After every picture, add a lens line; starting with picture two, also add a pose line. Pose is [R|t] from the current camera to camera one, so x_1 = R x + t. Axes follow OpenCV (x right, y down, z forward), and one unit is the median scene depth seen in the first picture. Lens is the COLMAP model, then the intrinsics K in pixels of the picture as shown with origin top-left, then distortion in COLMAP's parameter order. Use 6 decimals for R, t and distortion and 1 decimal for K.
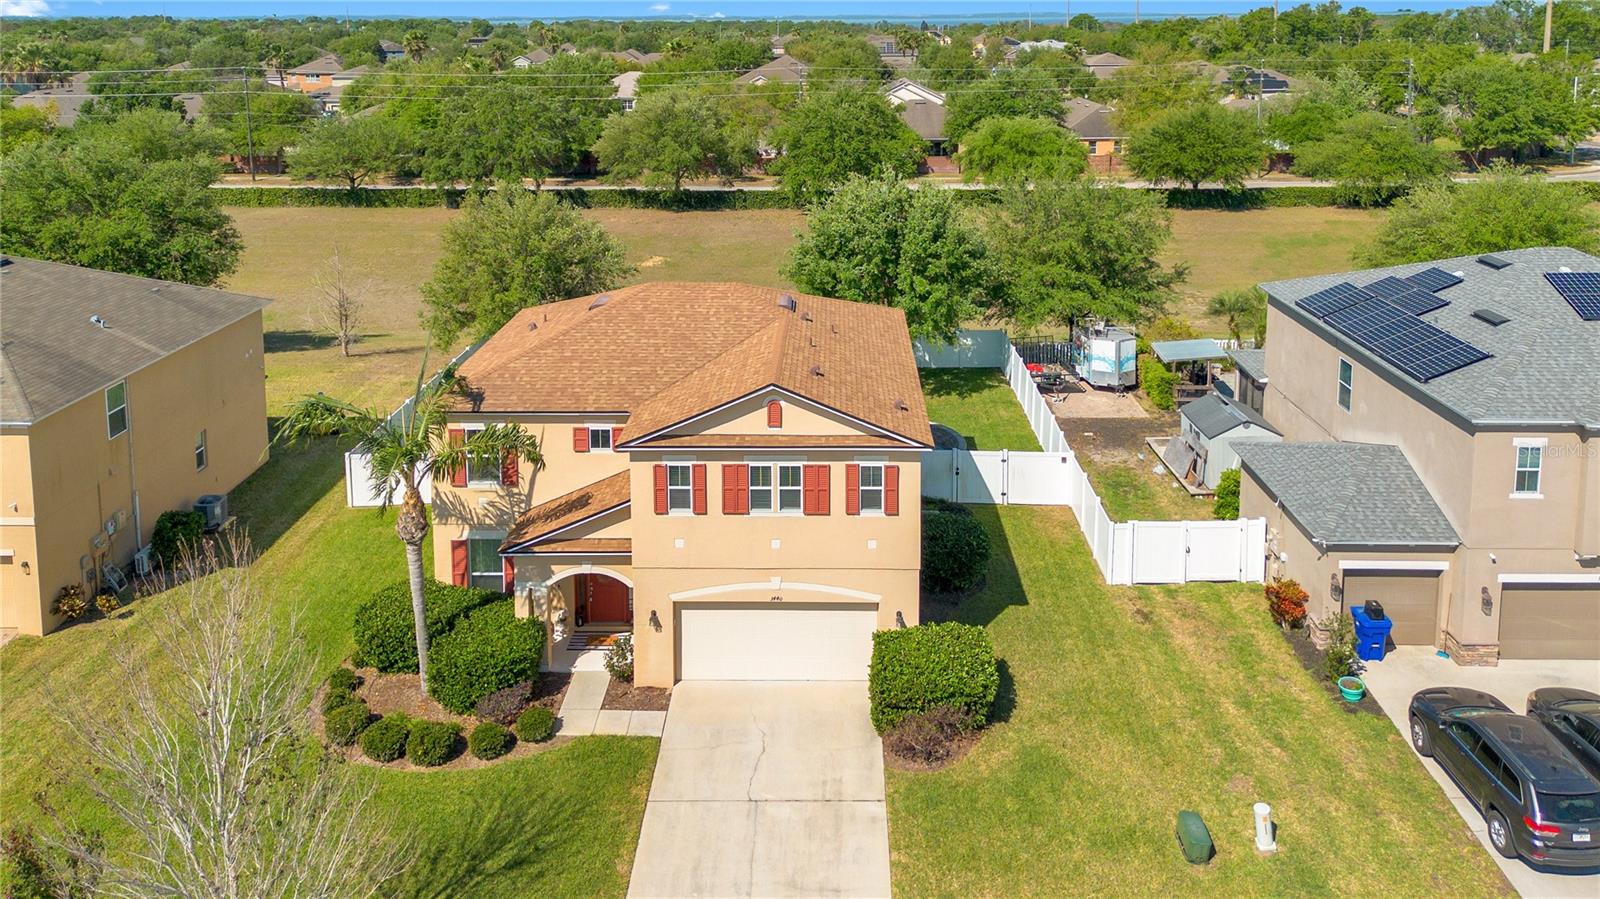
lens RADIAL K [[1123.6, 0, 800.0], [0, 1123.6, 449.5], [0, 0, 1]] dist [0.067026, -0.062205]
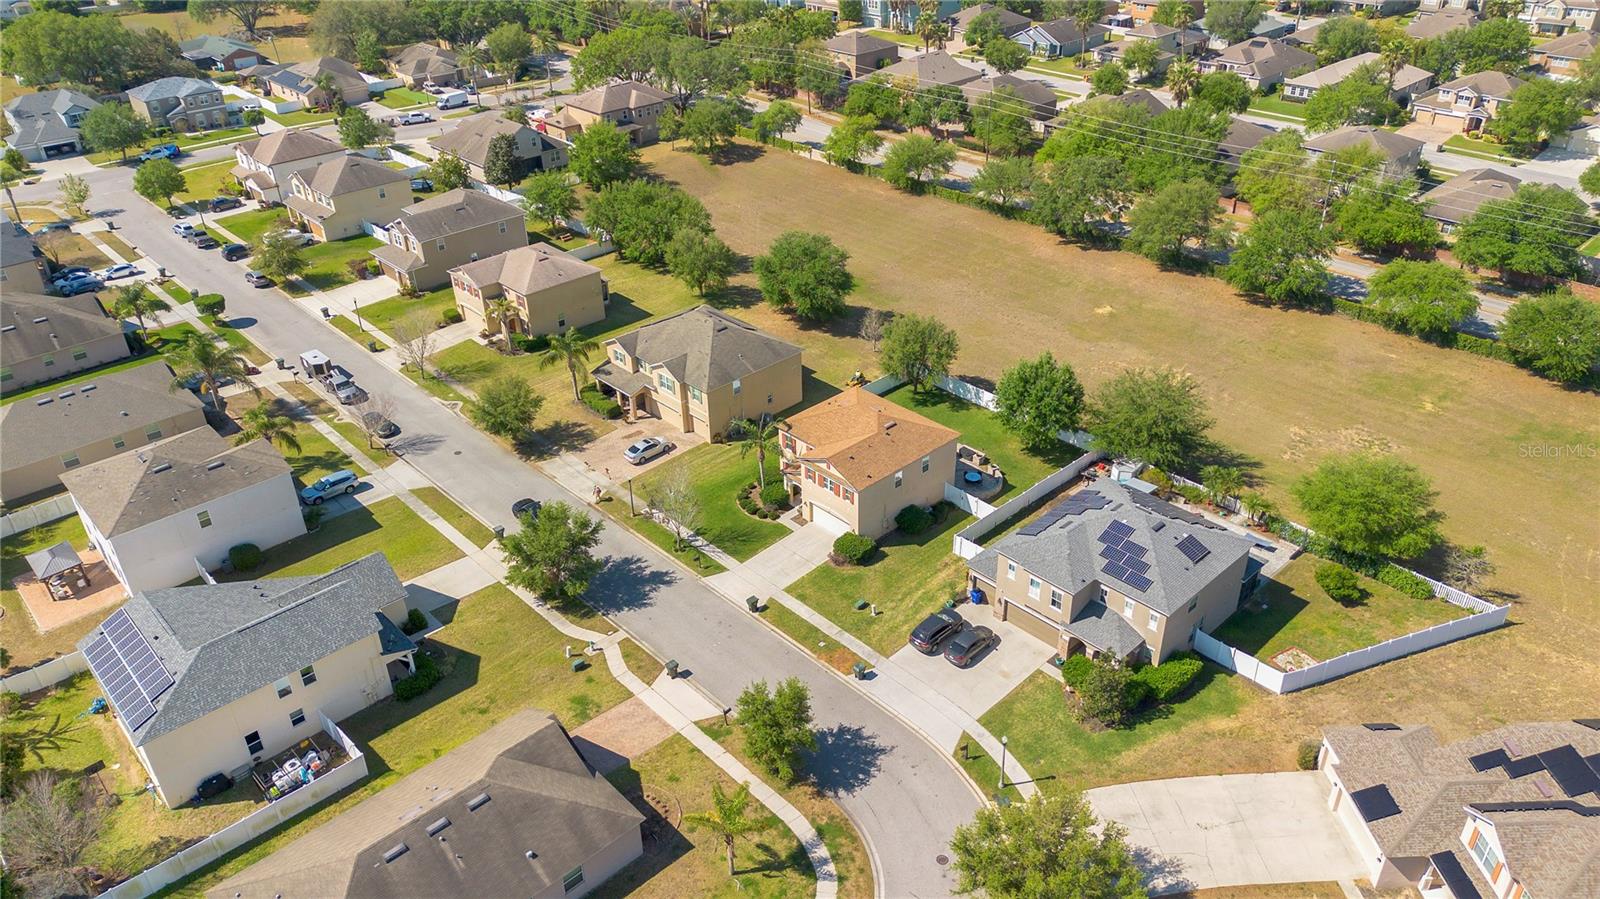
lens RADIAL K [[1123.6, 0, 800.0], [0, 1123.6, 449.5], [0, 0, 1]] dist [0.067026, -0.062205]
pose [[0.677629, 0.372953, -0.633818, 2.127937], [-0.235947, 0.926557, 0.292951, -1.087176], [0.696525, -0.048965, 0.715860, -1.641677]]
